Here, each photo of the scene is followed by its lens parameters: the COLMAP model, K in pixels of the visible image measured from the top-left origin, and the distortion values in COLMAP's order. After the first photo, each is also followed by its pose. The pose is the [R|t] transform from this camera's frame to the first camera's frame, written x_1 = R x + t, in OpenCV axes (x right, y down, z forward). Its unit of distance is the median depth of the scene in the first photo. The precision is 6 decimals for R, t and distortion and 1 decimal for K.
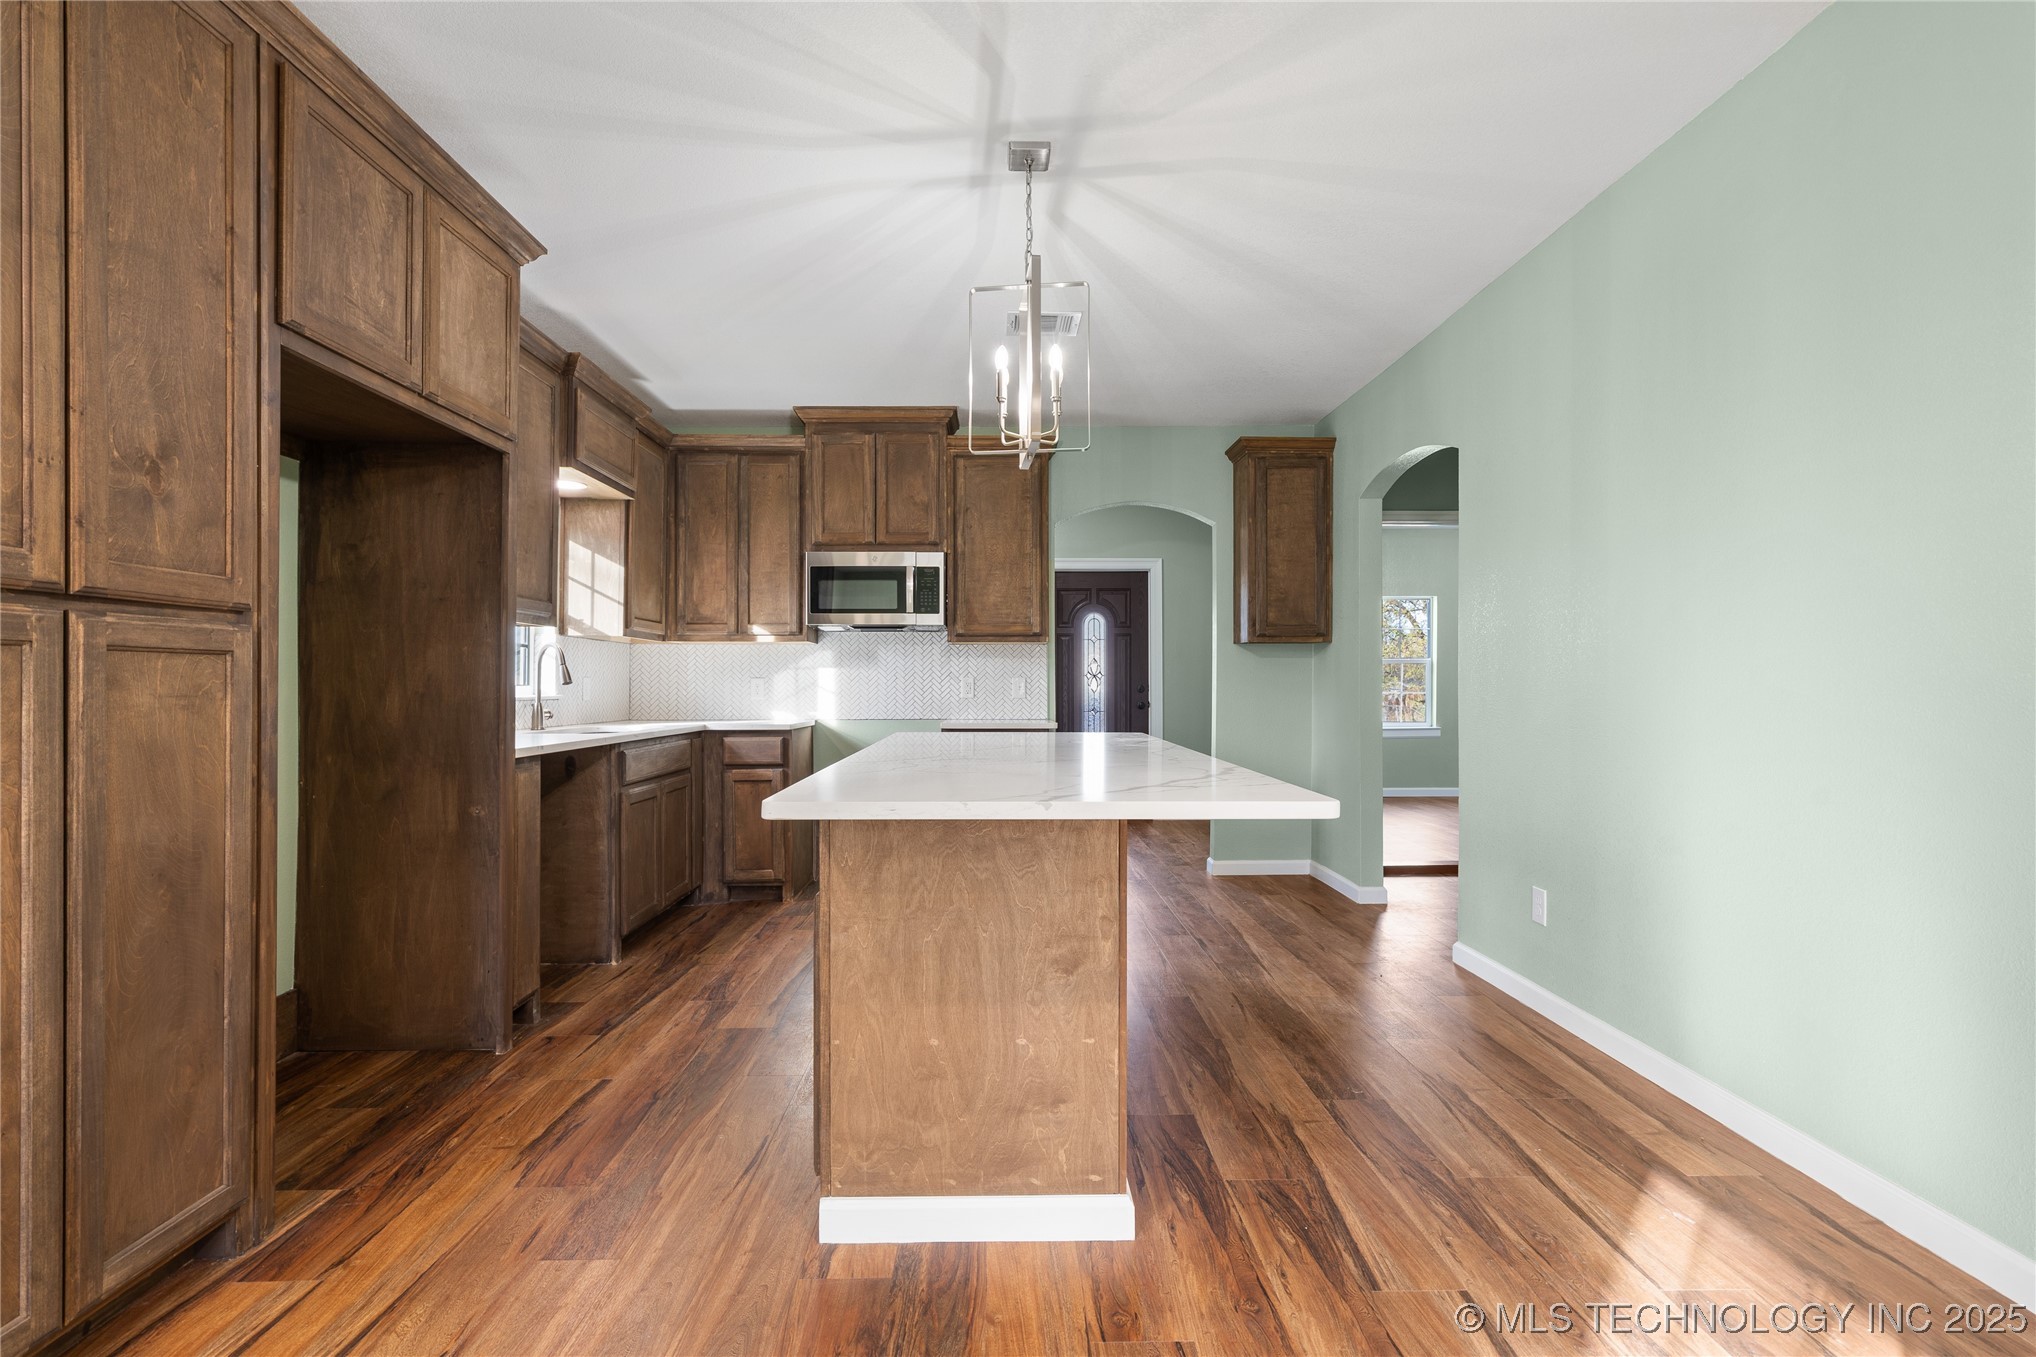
lens RADIAL K [[939.6, 0, 1015.6], [0, 939.6, 688.9], [0, 0, 1]] dist [0.000695, 0.000126]
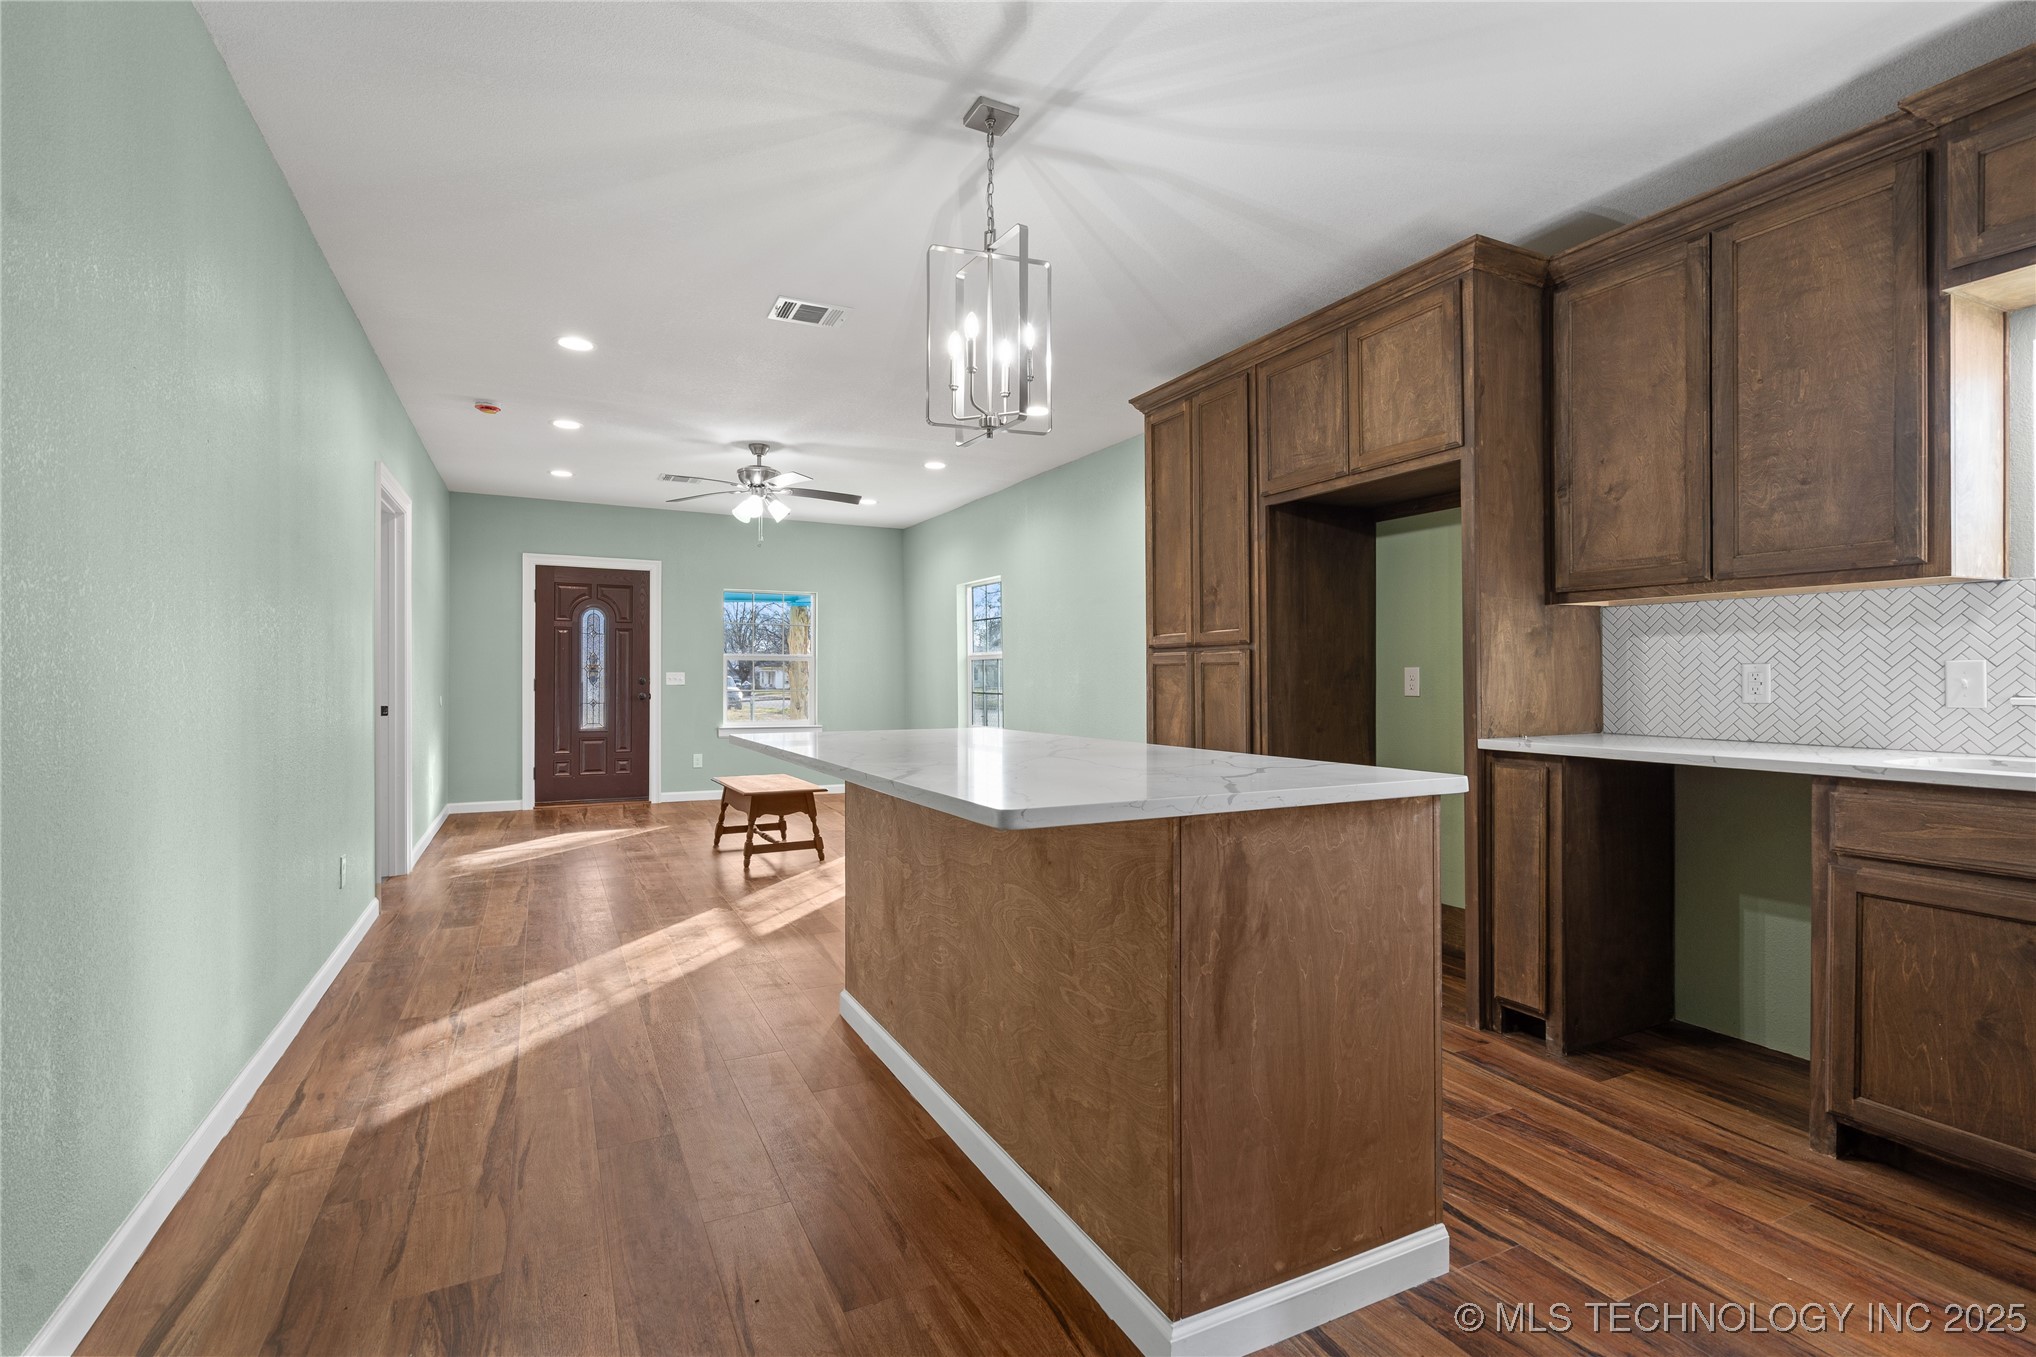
lens RADIAL K [[943.6, 0, 1015.5], [0, 943.6, 678.7], [0, 0, 1]] dist [-0.000949, 0.000868]
pose [[-0.902874, -0.000421, -0.429905, 0.236902], [-0.001953, 0.999993, 0.003123, -0.003304], [0.429901, 0.003660, -0.902869, 1.109938]]
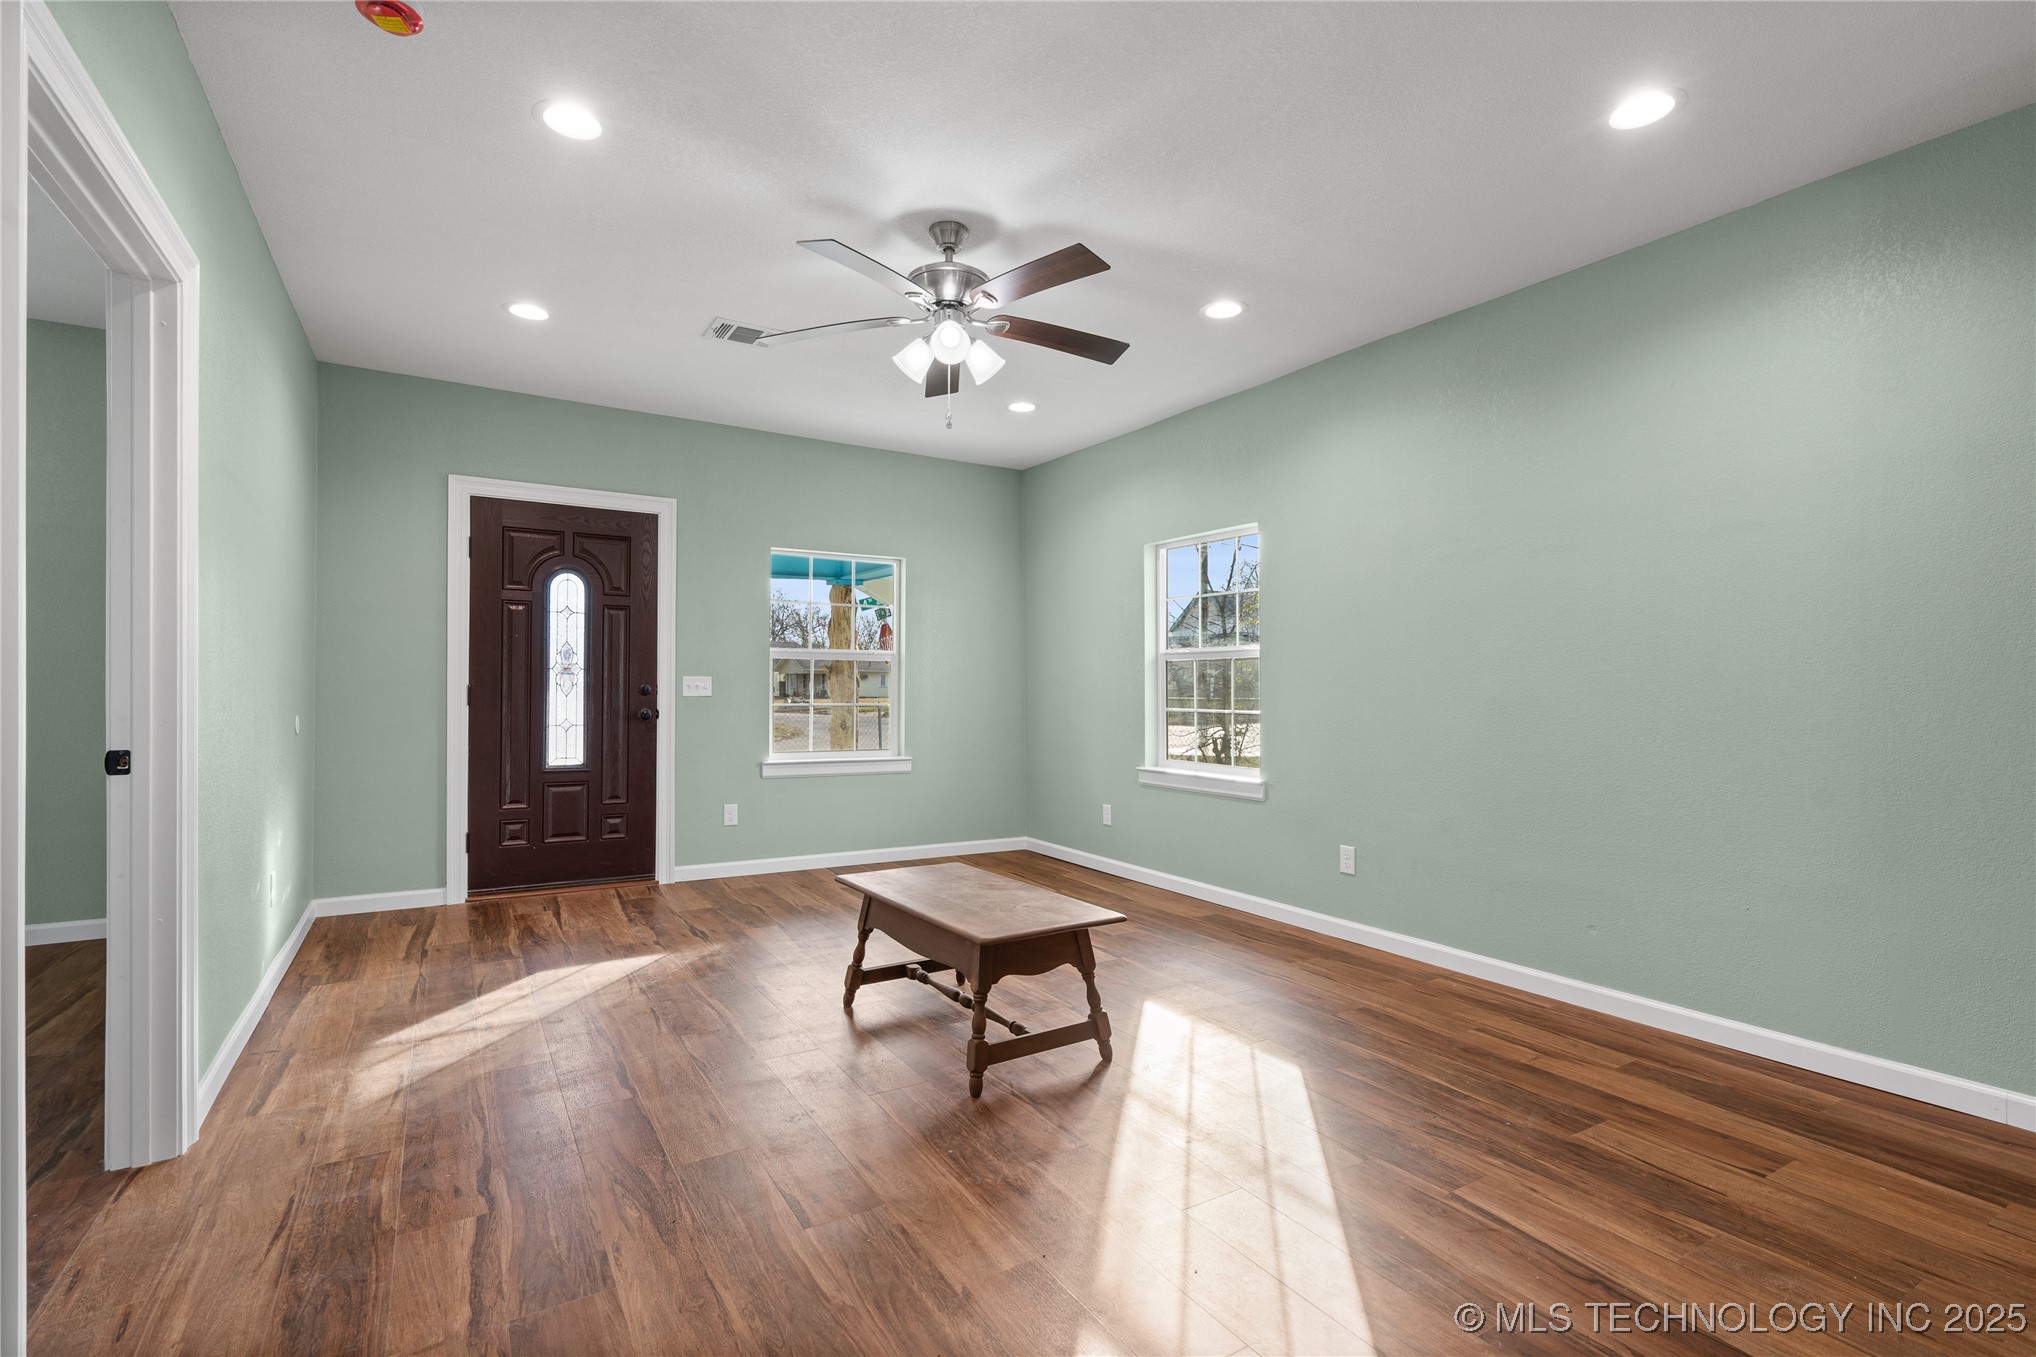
lens RADIAL K [[939.6, 0, 1015.6], [0, 939.6, 688.9], [0, 0, 1]] dist [0.000695, 0.000126]
pose [[-0.865445, -0.003140, -0.500993, 0.288353], [-0.006300, 0.999970, 0.004615, -0.000678], [0.500964, 0.007150, -0.865439, 0.342862]]
